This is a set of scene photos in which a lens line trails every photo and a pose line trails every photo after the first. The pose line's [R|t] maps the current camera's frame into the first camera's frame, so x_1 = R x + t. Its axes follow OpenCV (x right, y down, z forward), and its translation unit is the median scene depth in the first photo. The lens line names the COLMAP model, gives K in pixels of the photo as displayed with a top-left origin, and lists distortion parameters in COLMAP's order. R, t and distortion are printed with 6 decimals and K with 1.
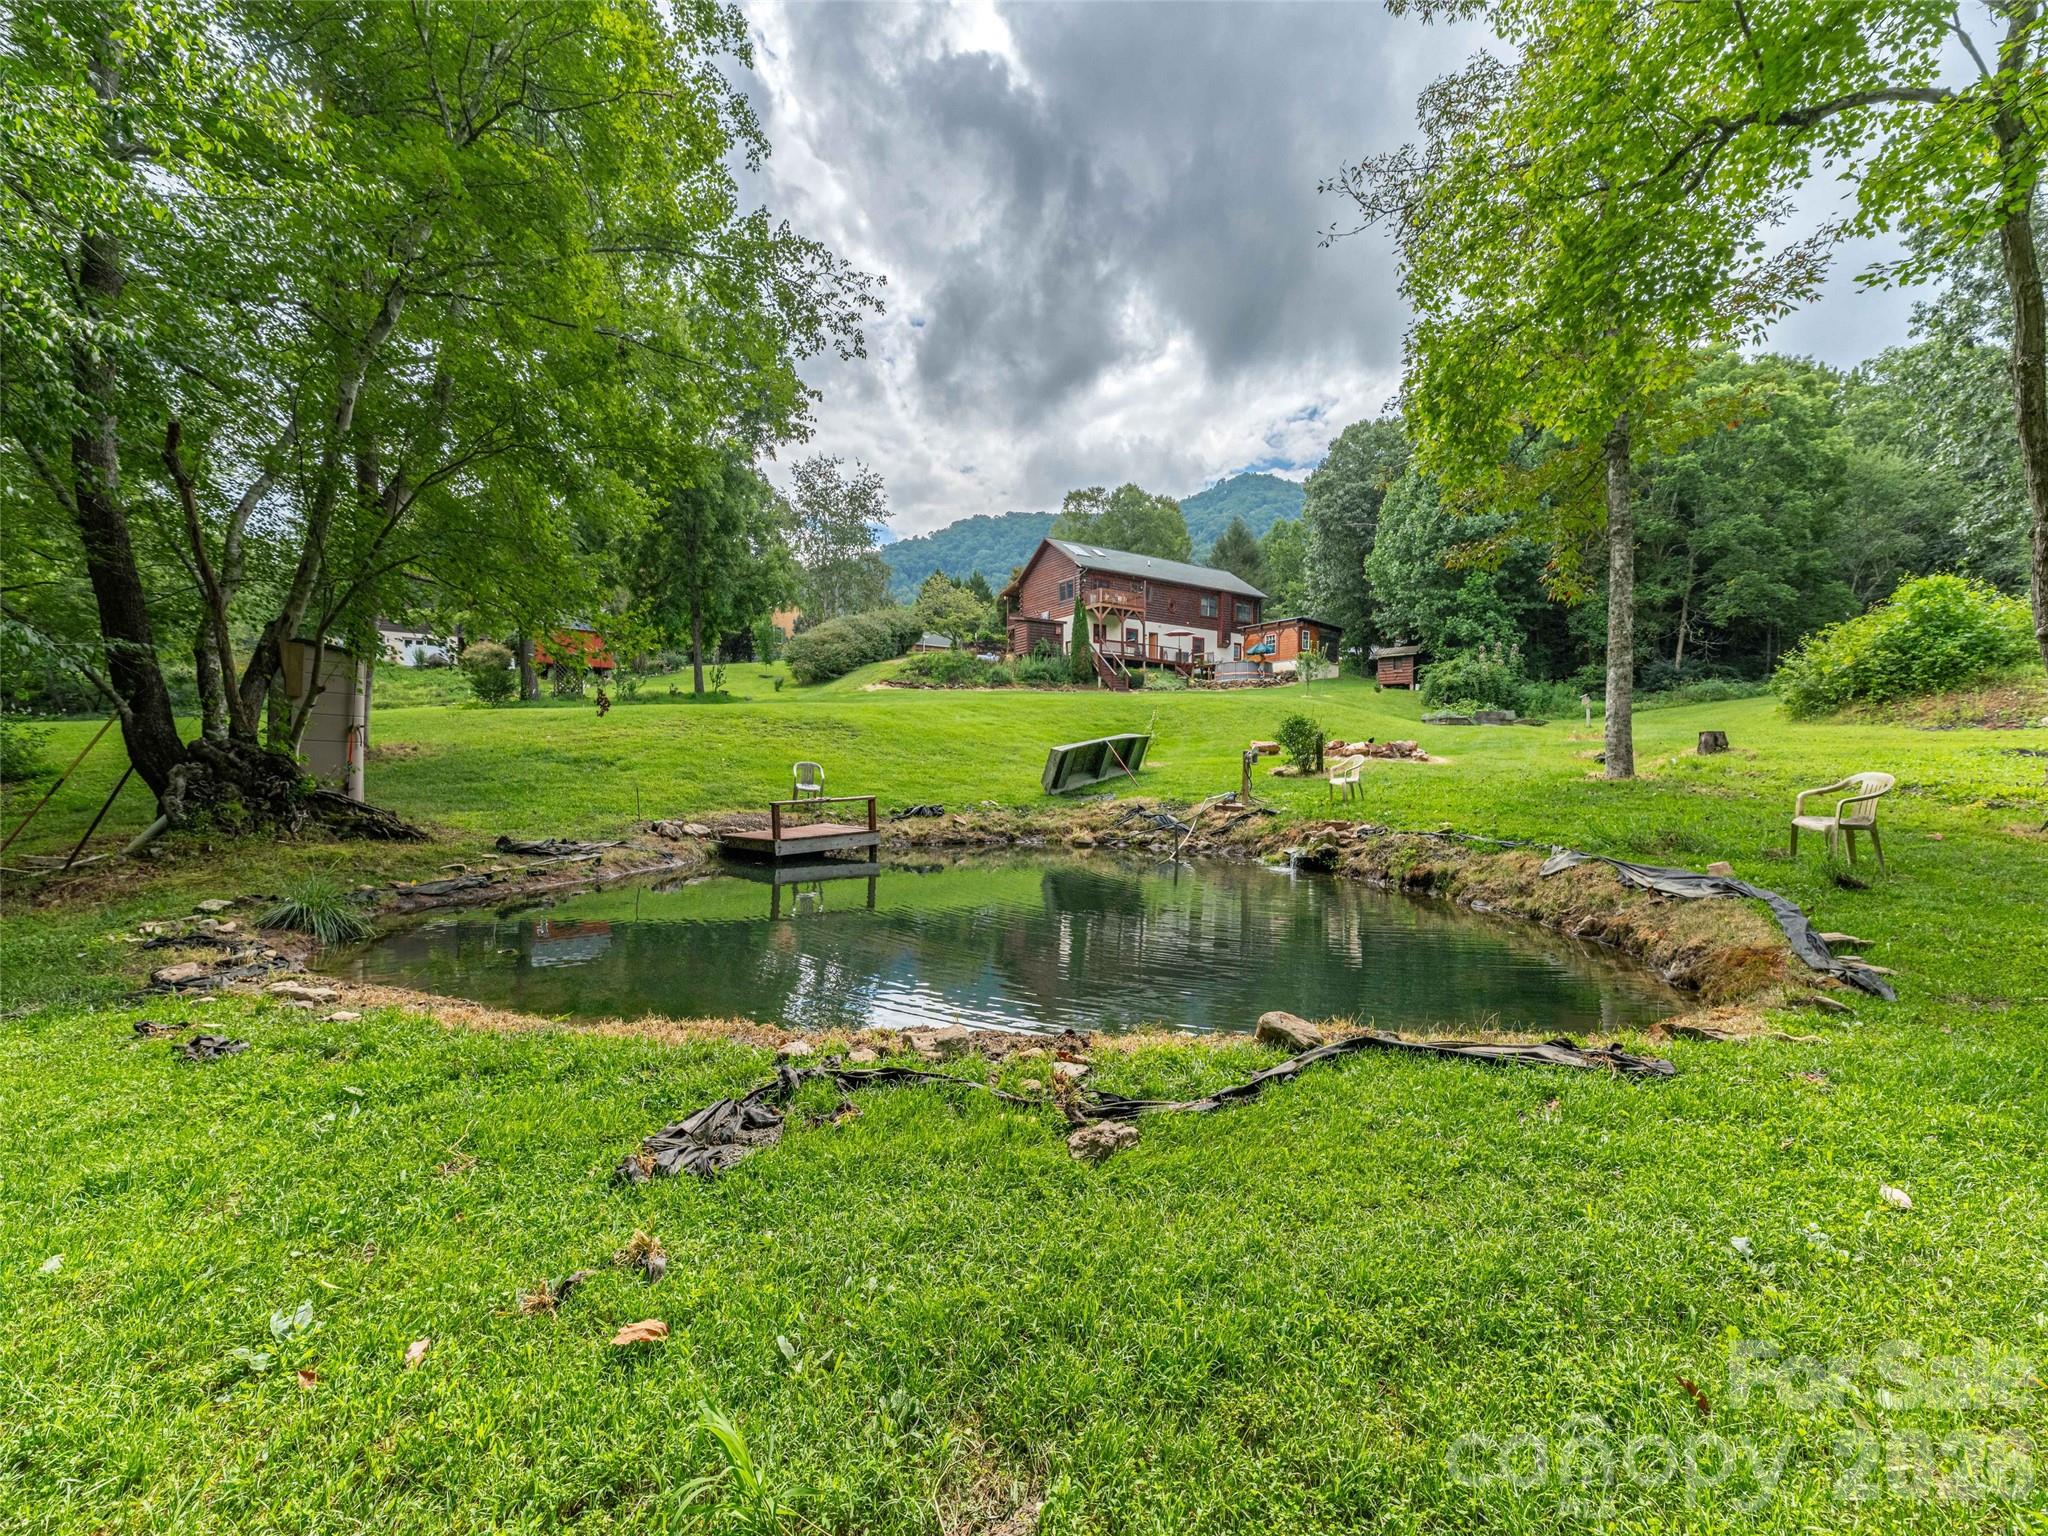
lens RADIAL K [[839.0, 0, 1026.4], [0, 839.0, 780.3], [0, 0, 1]] dist [0.001139, 0.000110]
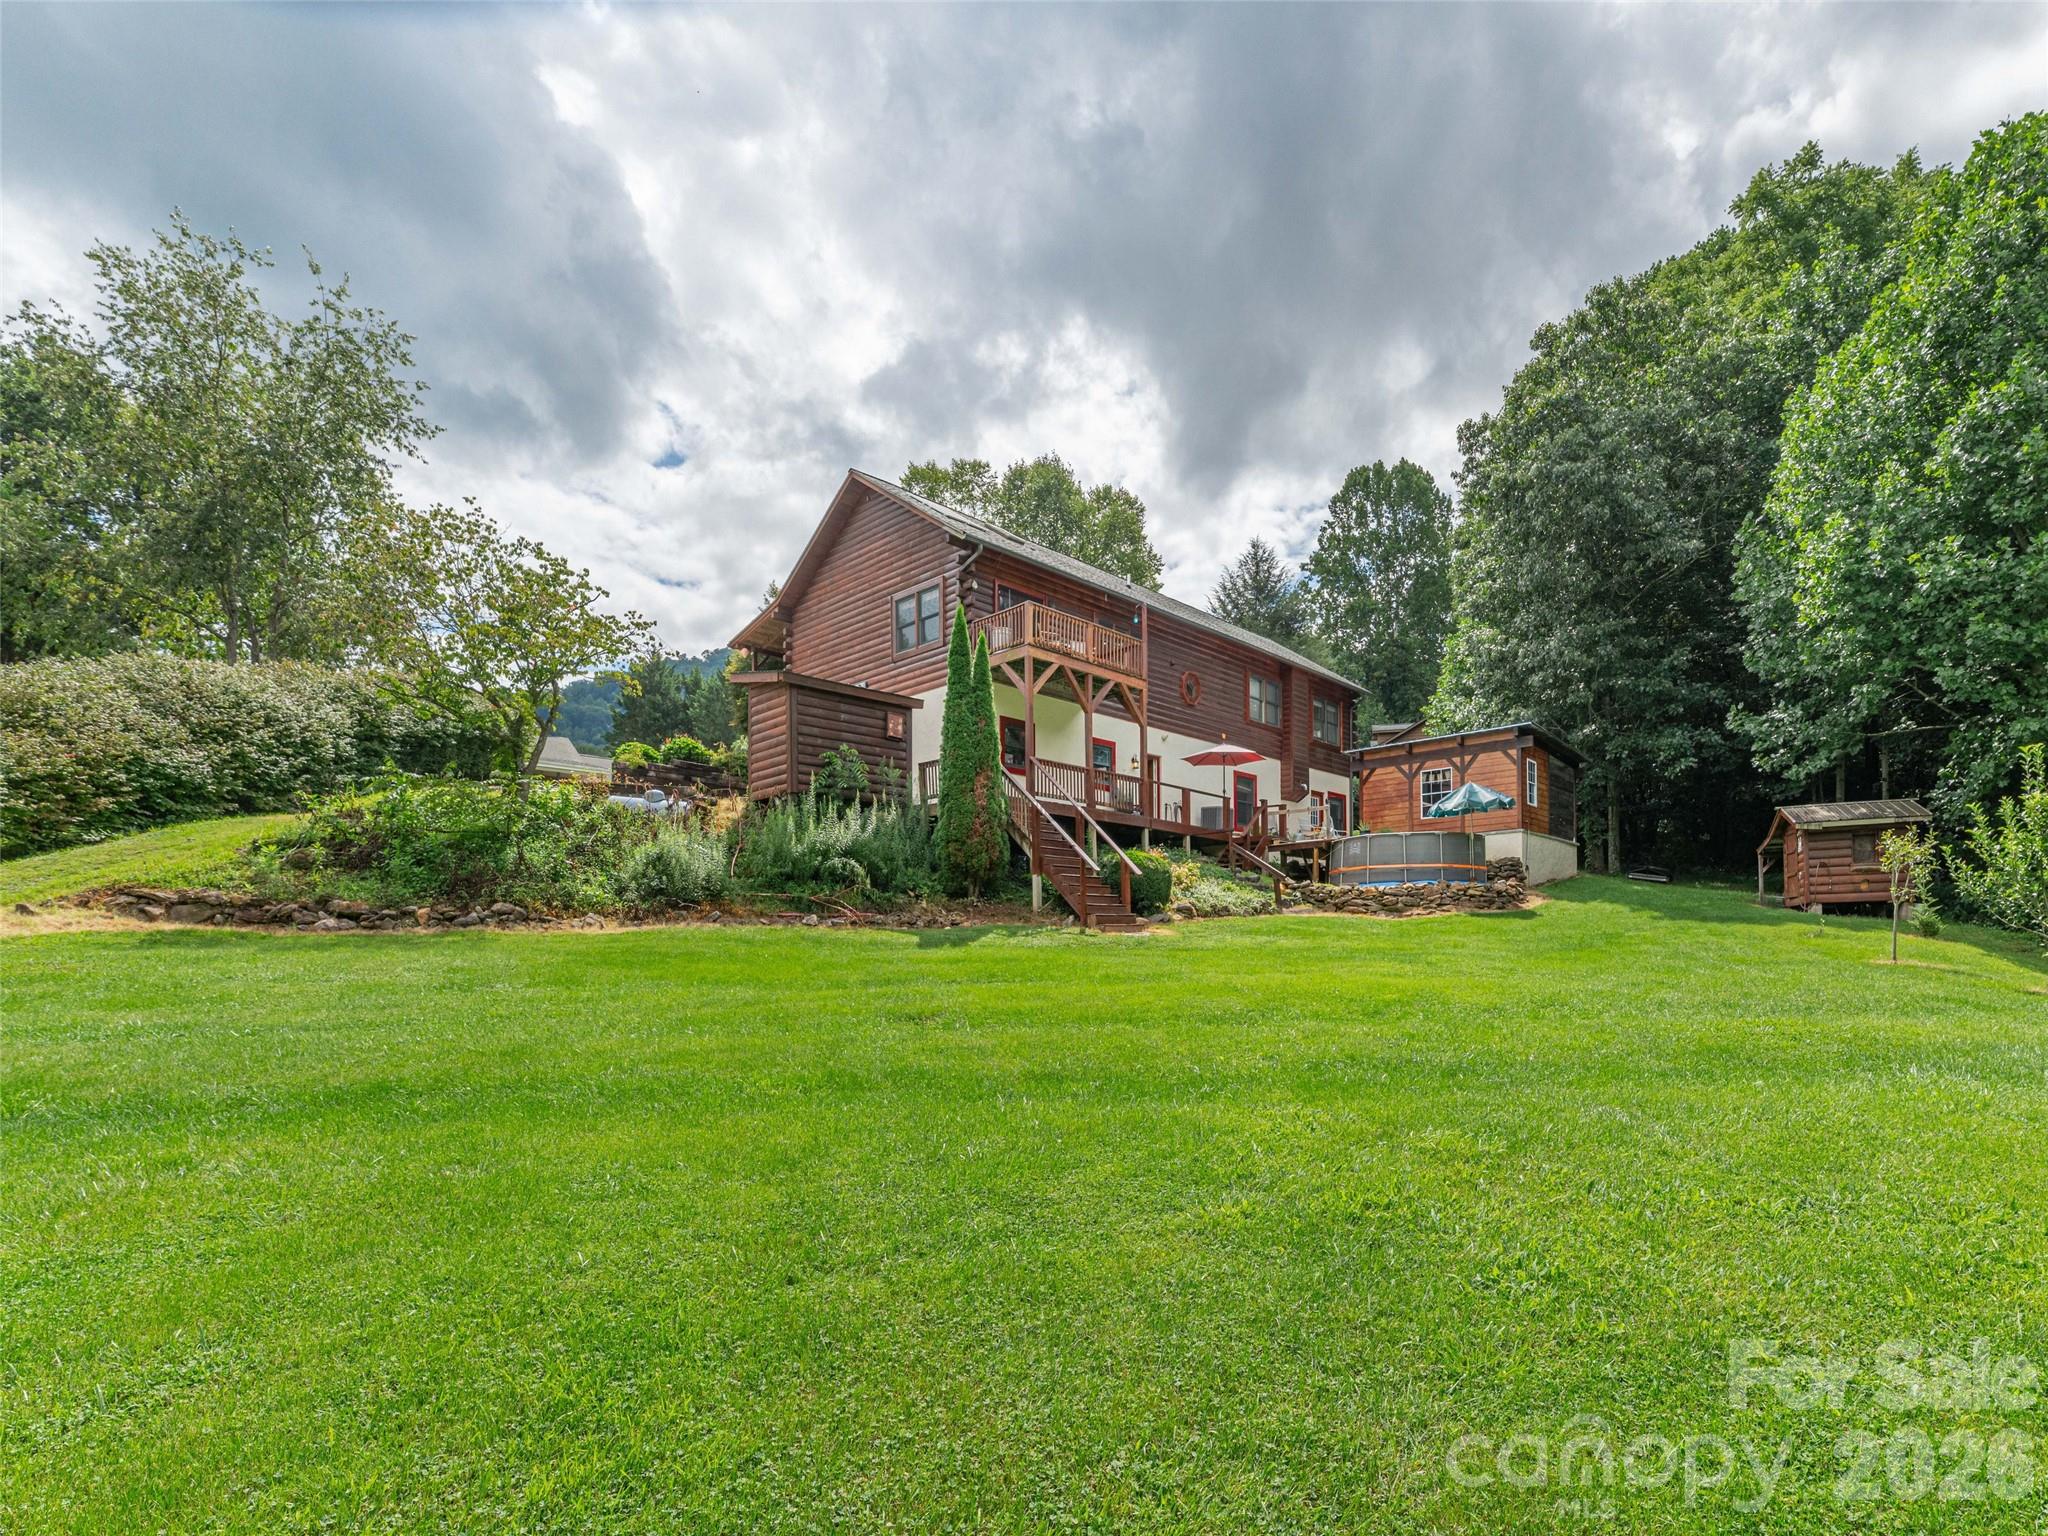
lens RADIAL K [[839.0, 0, 1026.4], [0, 839.0, 780.3], [0, 0, 1]] dist [0.001139, 0.000110]
pose [[0.973429, 0.024041, 0.227724, 0.014702], [0.024111, 0.978184, -0.206334, -0.092762], [-0.227716, 0.206343, 0.951613, 0.688743]]
